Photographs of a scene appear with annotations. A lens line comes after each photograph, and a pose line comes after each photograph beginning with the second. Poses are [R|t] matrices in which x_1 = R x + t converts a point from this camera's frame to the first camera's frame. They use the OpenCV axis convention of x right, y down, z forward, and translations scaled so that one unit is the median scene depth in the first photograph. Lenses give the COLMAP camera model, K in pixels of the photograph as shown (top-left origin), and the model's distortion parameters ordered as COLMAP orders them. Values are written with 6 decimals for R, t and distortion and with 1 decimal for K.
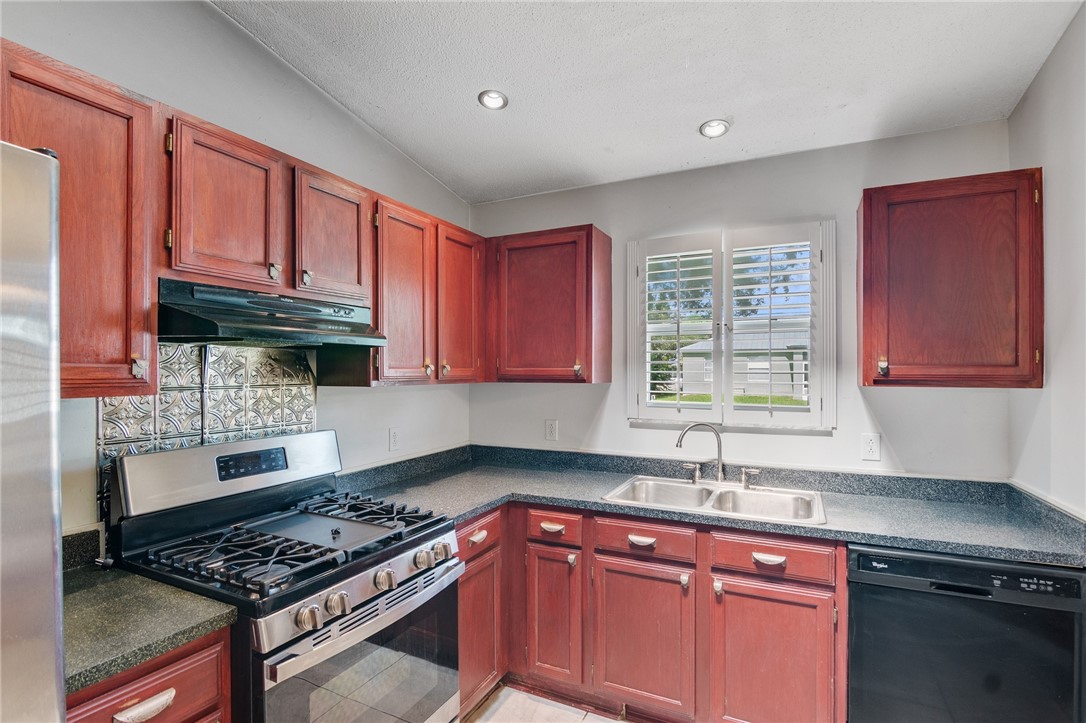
lens RADIAL K [[534.3, 0, 534.3], [0, 534.3, 369.1], [0, 0, 1]] dist [-0.004387, -0.006671]
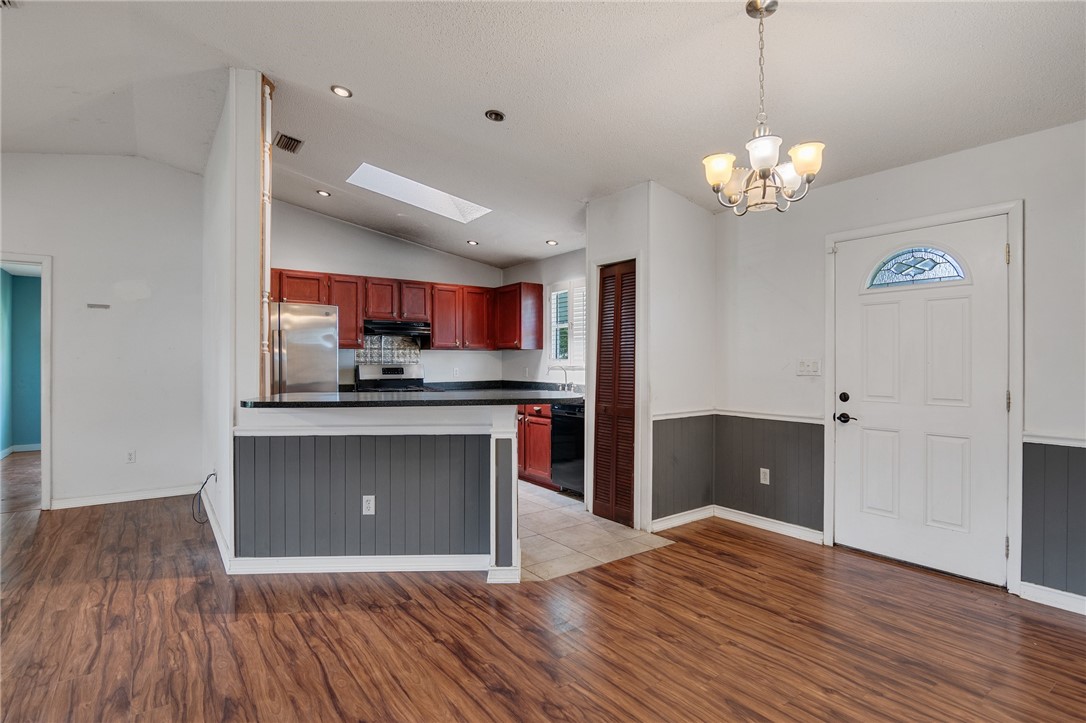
lens RADIAL K [[542.5, 0, 530.7], [0, 542.5, 362.1], [0, 0, 1]] dist [-0.010705, -0.001635]
pose [[0.881830, 0.000854, -0.471566, 1.629018], [0.000432, 0.999996, 0.002619, 0.098705], [0.471567, -0.002514, 0.881827, -1.408224]]
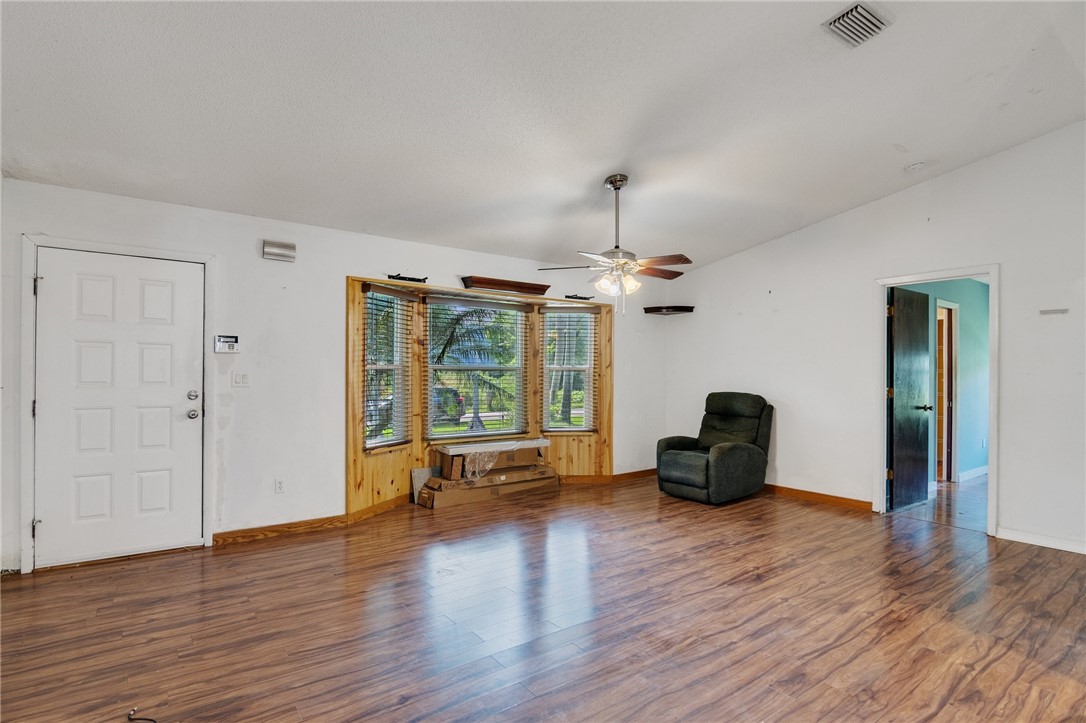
lens RADIAL K [[534.3, 0, 534.3], [0, 534.3, 369.1], [0, 0, 1]] dist [-0.004387, -0.006671]
pose [[-0.459669, -0.011158, -0.888020, 1.456693], [-0.004678, 0.999938, -0.010143, 0.099521], [0.888078, -0.000508, -0.459692, -1.028196]]
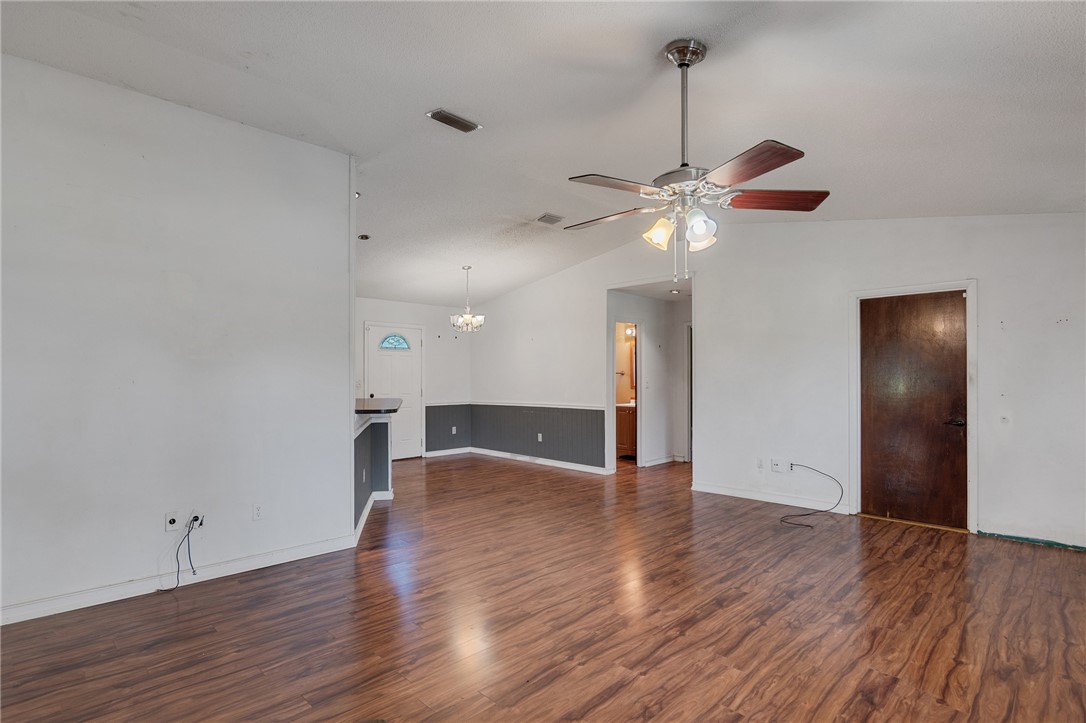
lens RADIAL K [[534.1, 0, 527.1], [0, 534.1, 372.6], [0, 0, 1]] dist [-0.016244, -0.001014]
pose [[0.332622, 0.006246, 0.943040, -1.606911], [0.000780, 0.999976, -0.006898, 0.076377], [-0.943060, 0.003030, 0.332609, -1.725035]]
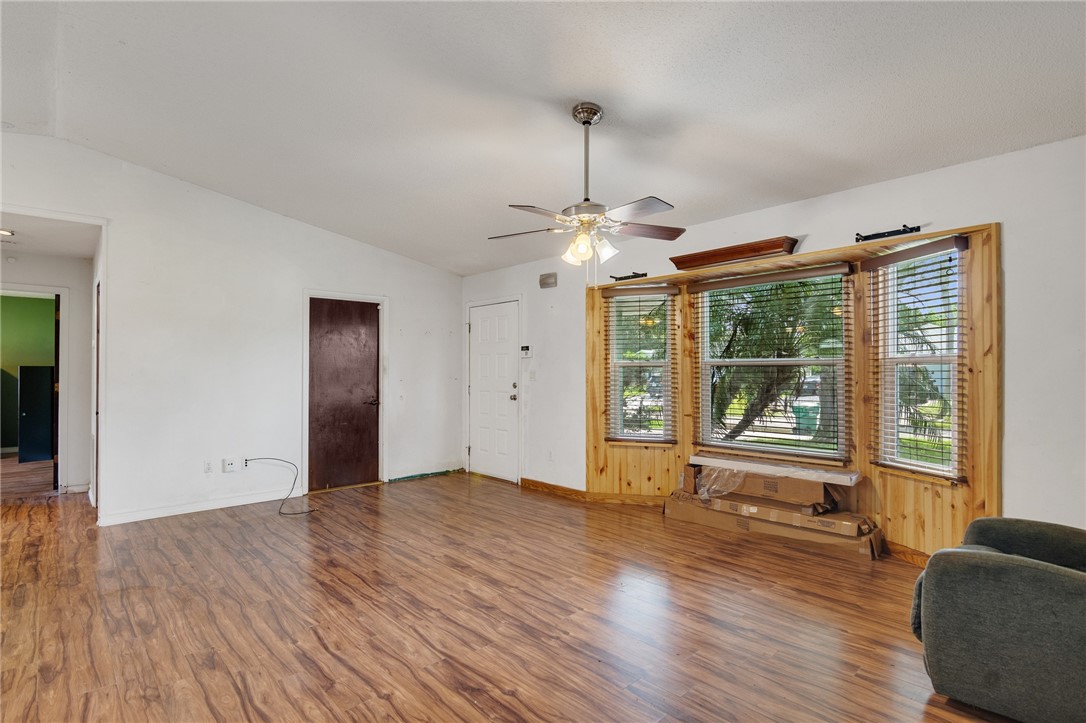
lens RADIAL K [[534.3, 0, 534.3], [0, 534.3, 369.1], [0, 0, 1]] dist [-0.004387, -0.006671]
pose [[-0.933868, 0.003020, 0.357605, -0.822479], [0.000664, 0.999977, -0.006710, 0.107231], [-0.357617, -0.006029, -0.933849, -0.240108]]
